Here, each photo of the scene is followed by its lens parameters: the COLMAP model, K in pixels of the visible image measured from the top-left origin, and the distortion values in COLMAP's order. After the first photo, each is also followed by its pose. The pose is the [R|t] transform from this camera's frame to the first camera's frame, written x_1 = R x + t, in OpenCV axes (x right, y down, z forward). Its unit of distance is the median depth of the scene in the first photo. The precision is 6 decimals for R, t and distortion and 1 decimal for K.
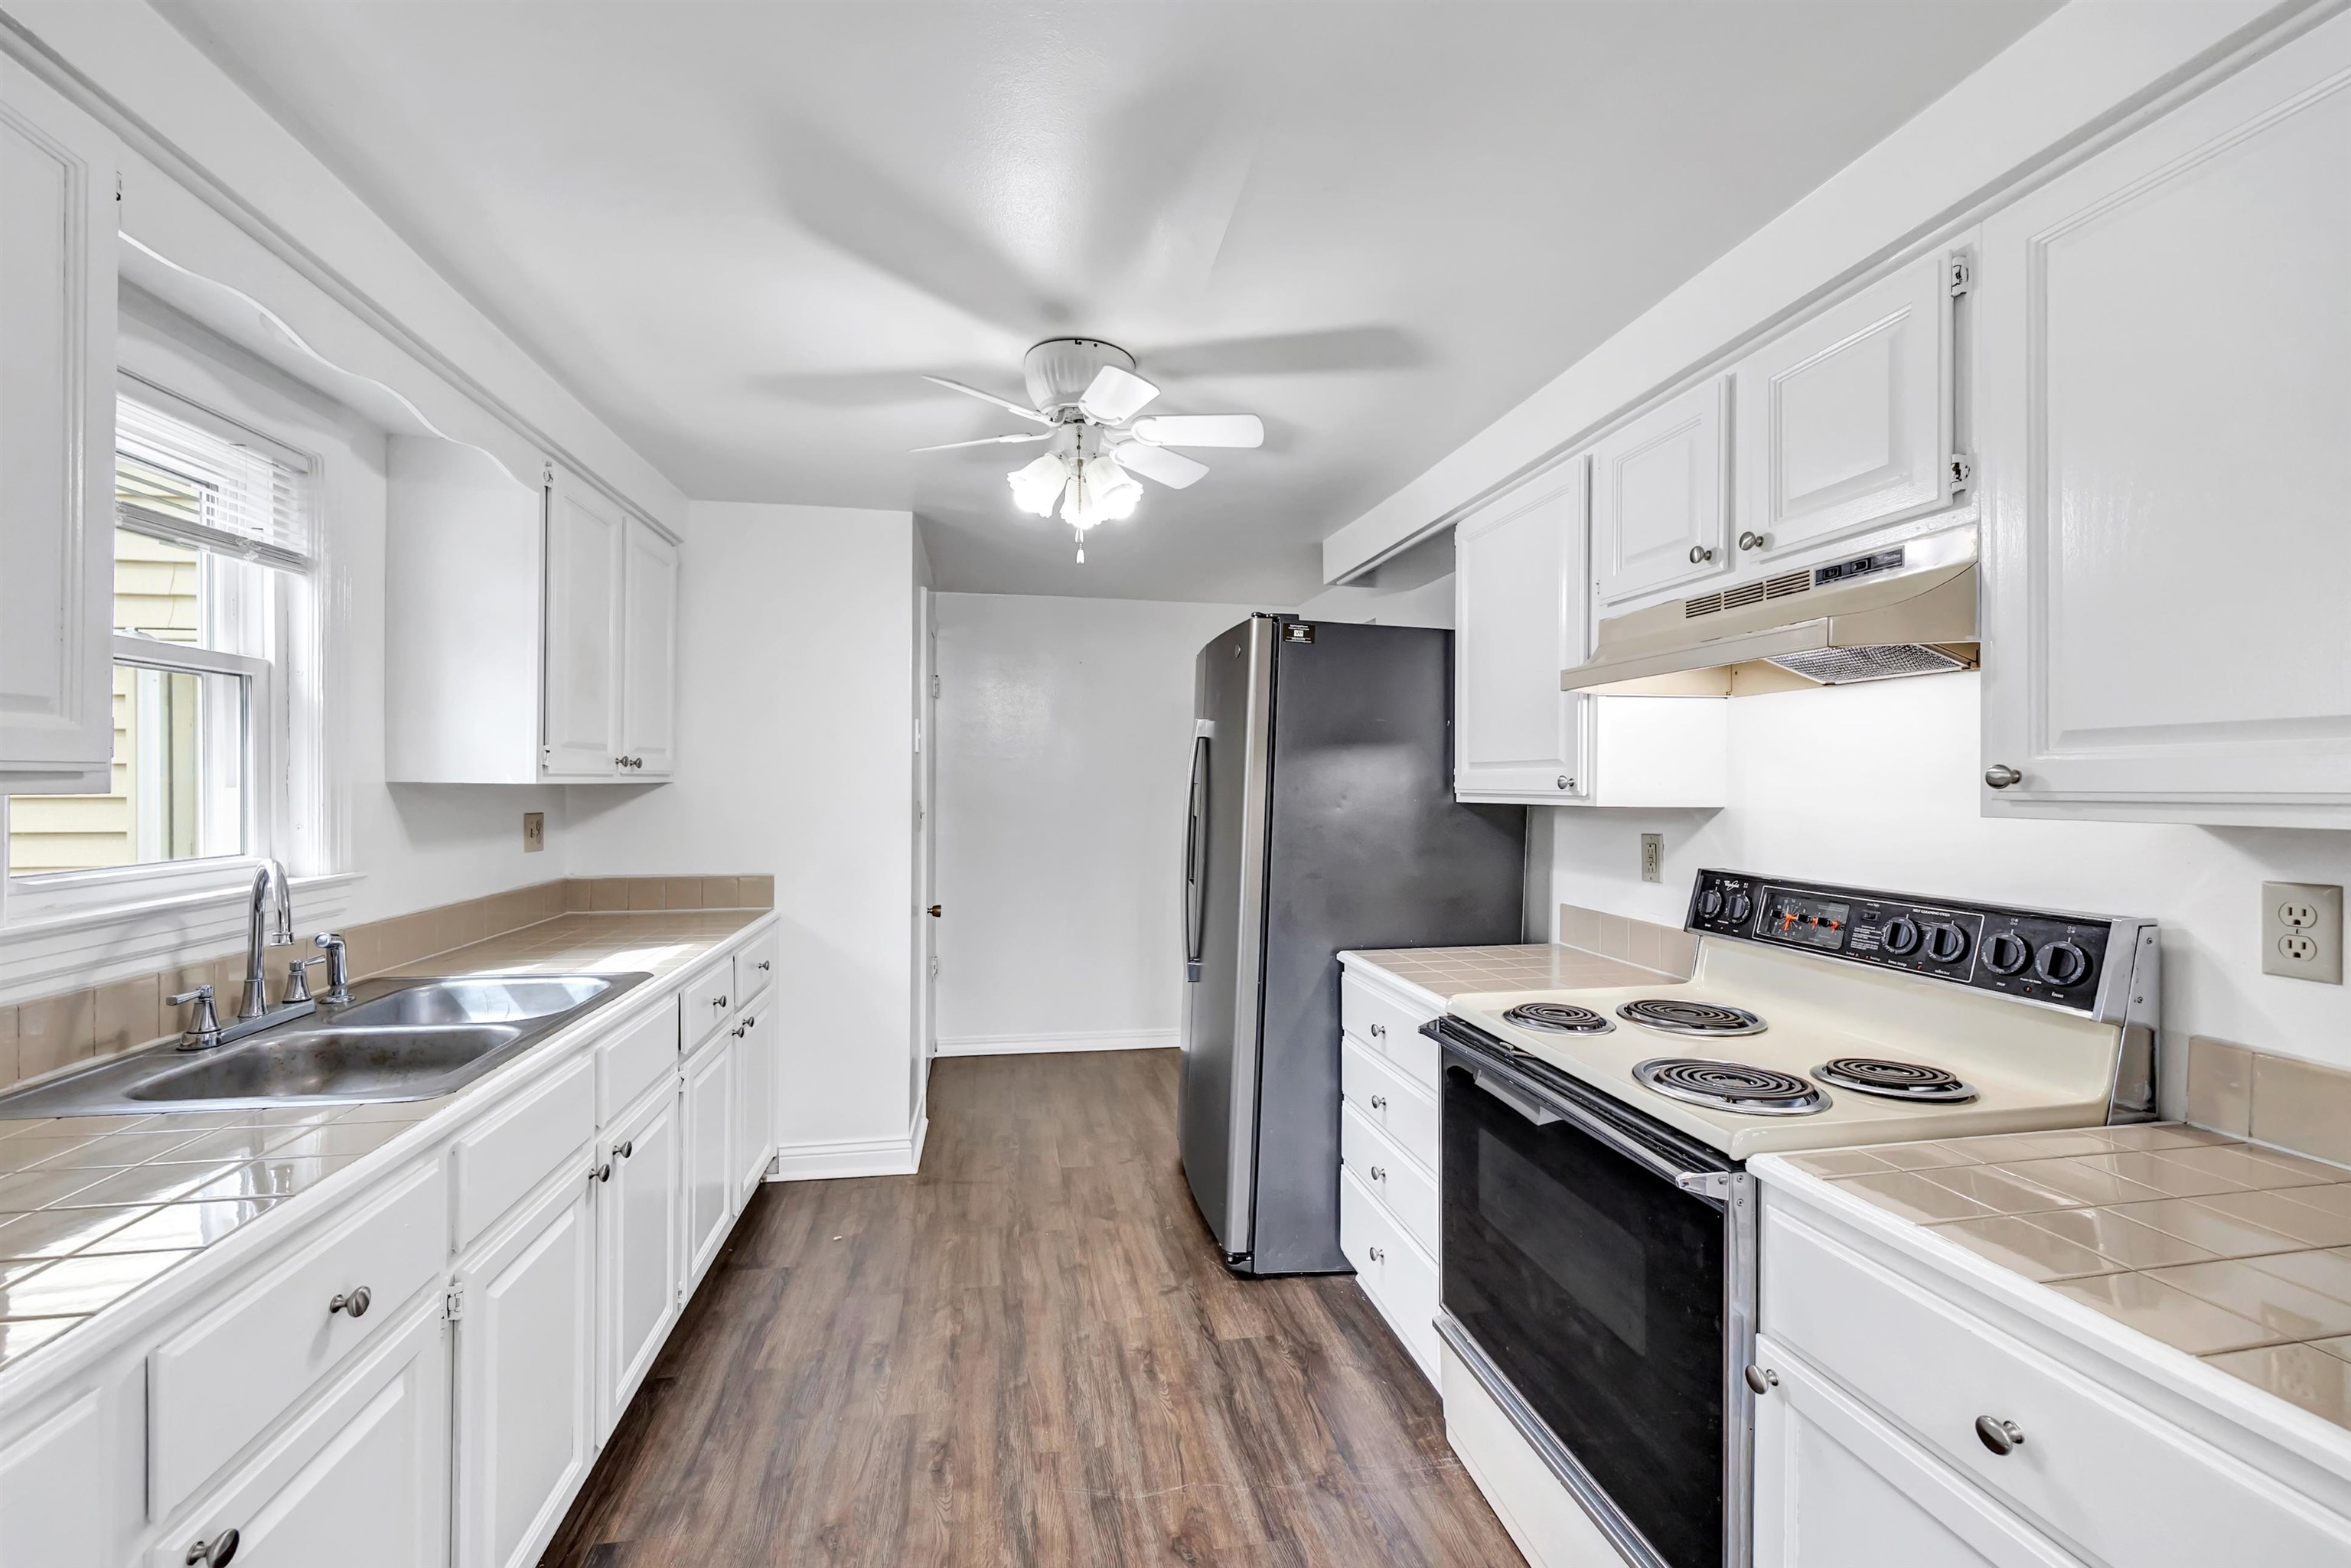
lens RADIAL K [[954.2, 0, 1166.5], [0, 954.2, 785.9], [0, 0, 1]] dist [-0.008028, 0.000307]
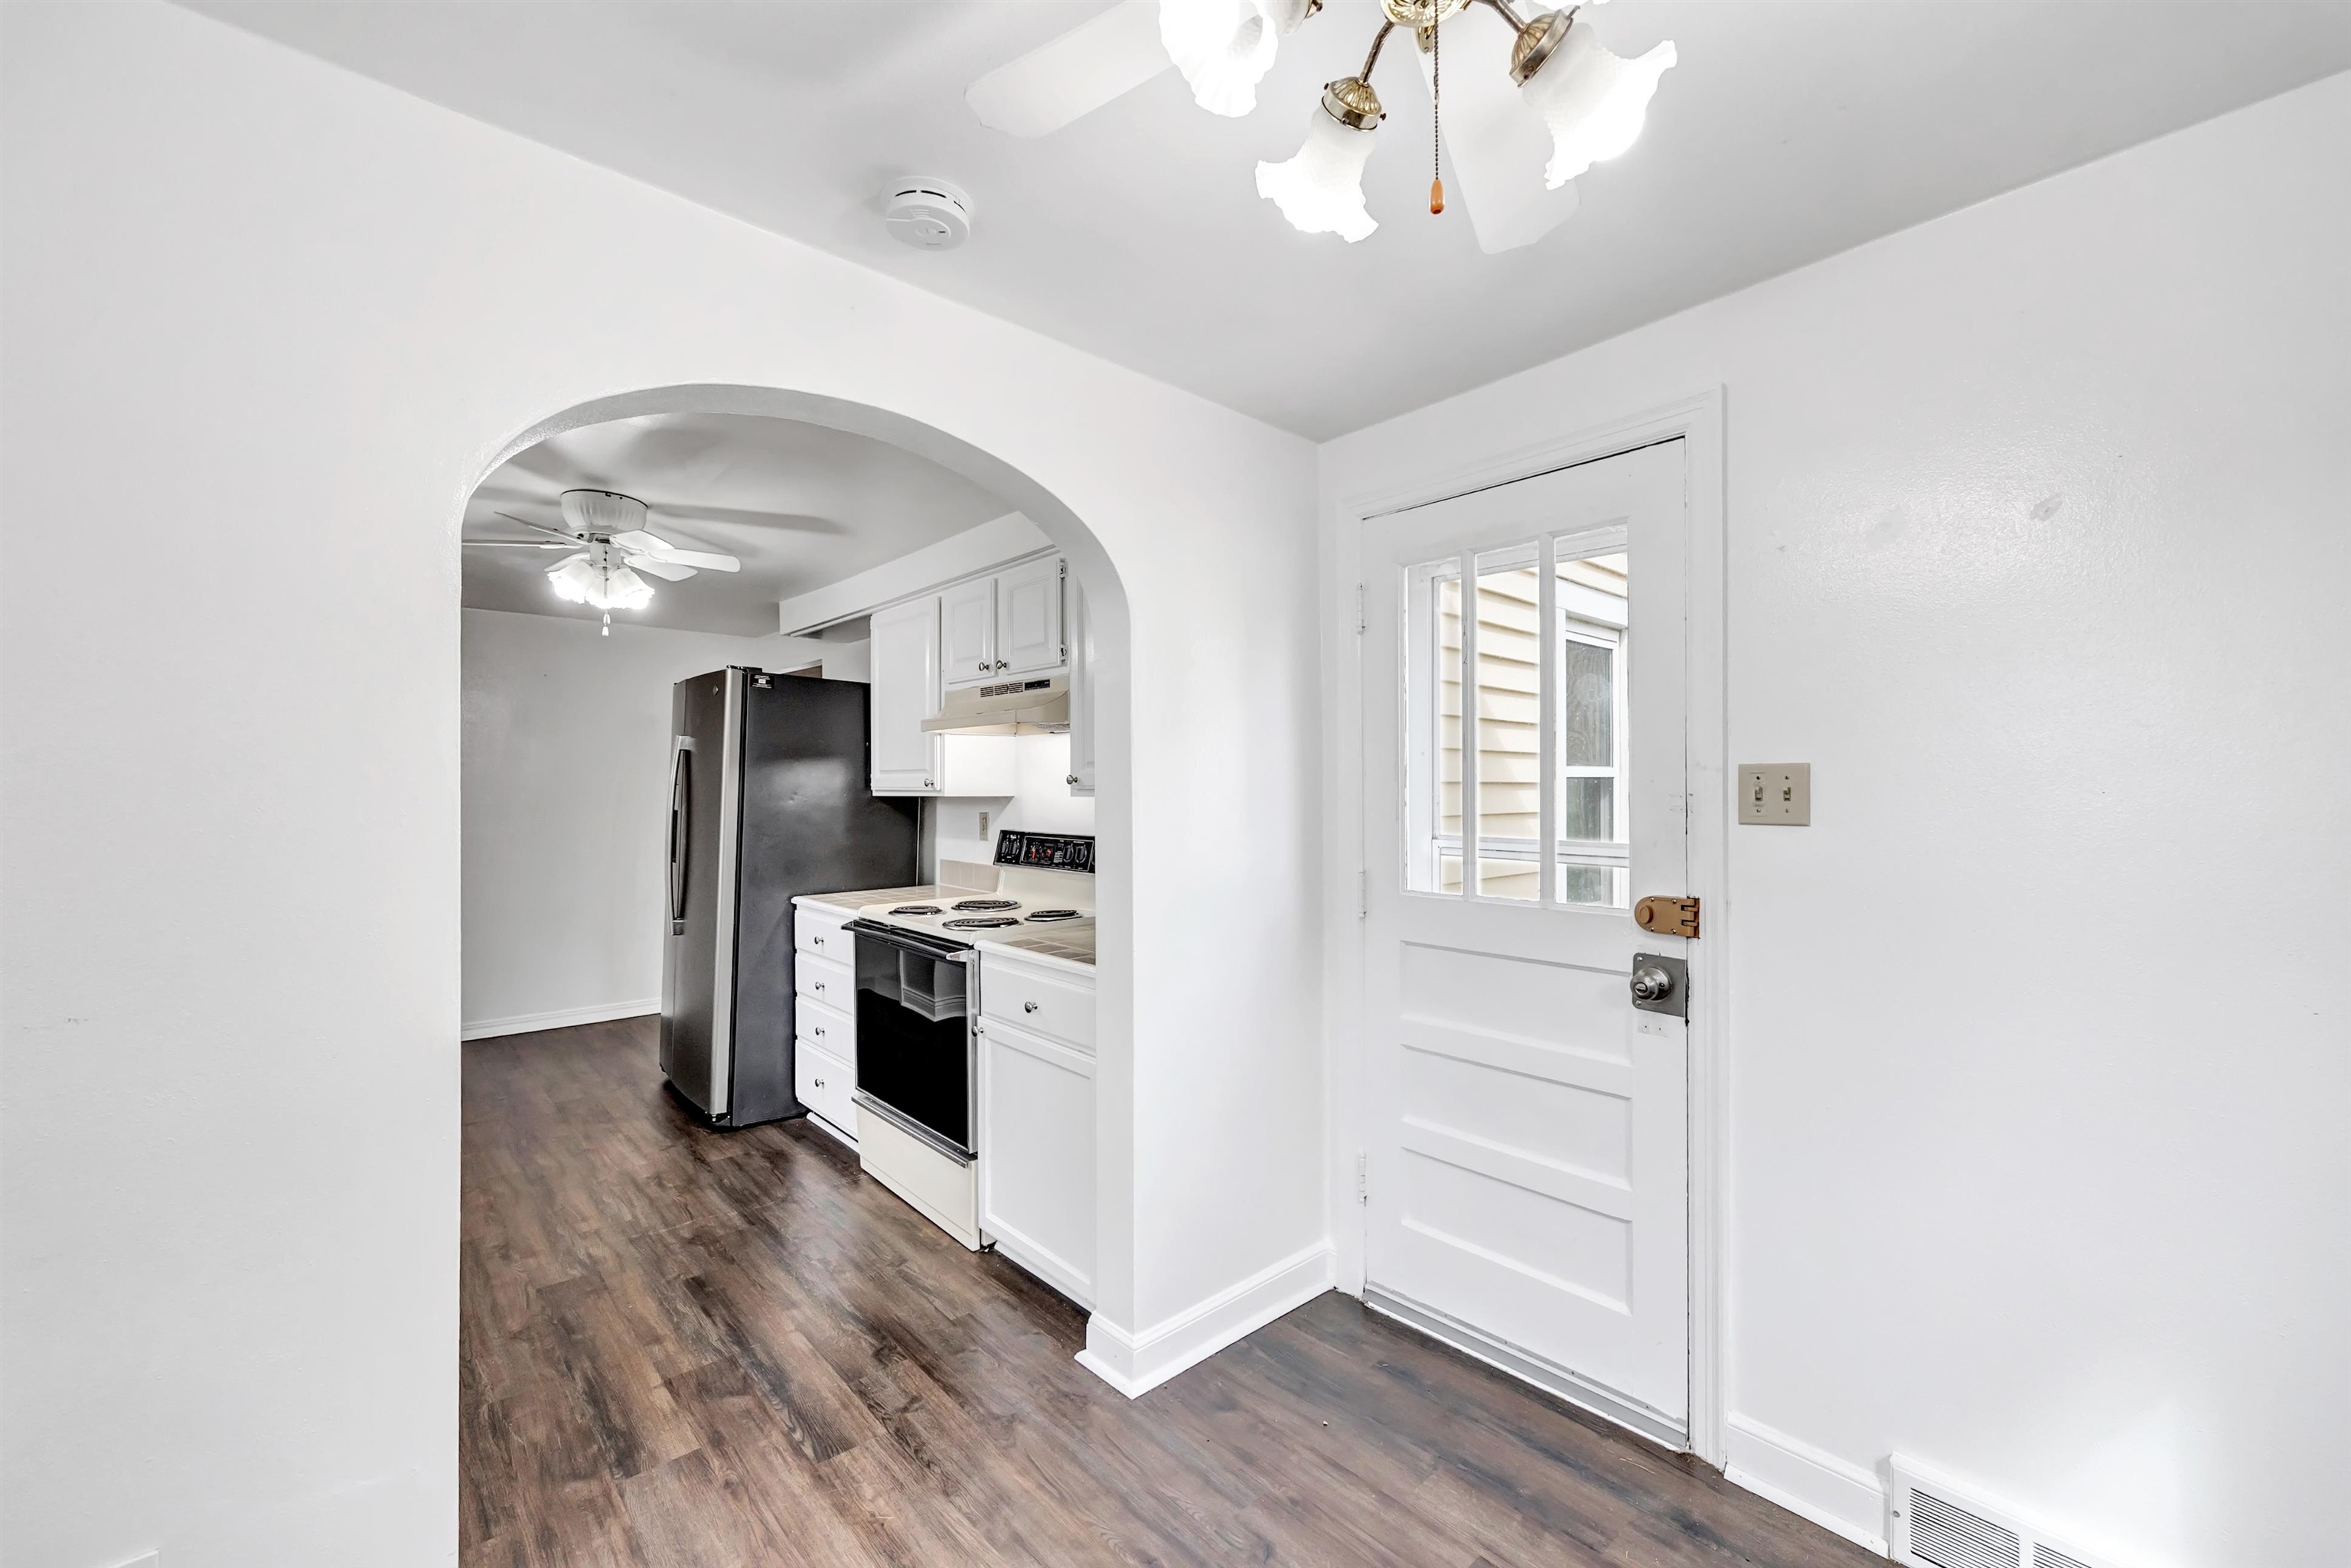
lens RADIAL K [[954.2, 0, 1166.5], [0, 954.2, 785.9], [0, 0, 1]] dist [-0.008028, 0.000307]
pose [[0.853939, -0.006264, 0.520336, -0.112308], [0.006754, 0.999977, 0.000955, 0.003482], [-0.520330, 0.002699, 0.853961, -0.686522]]
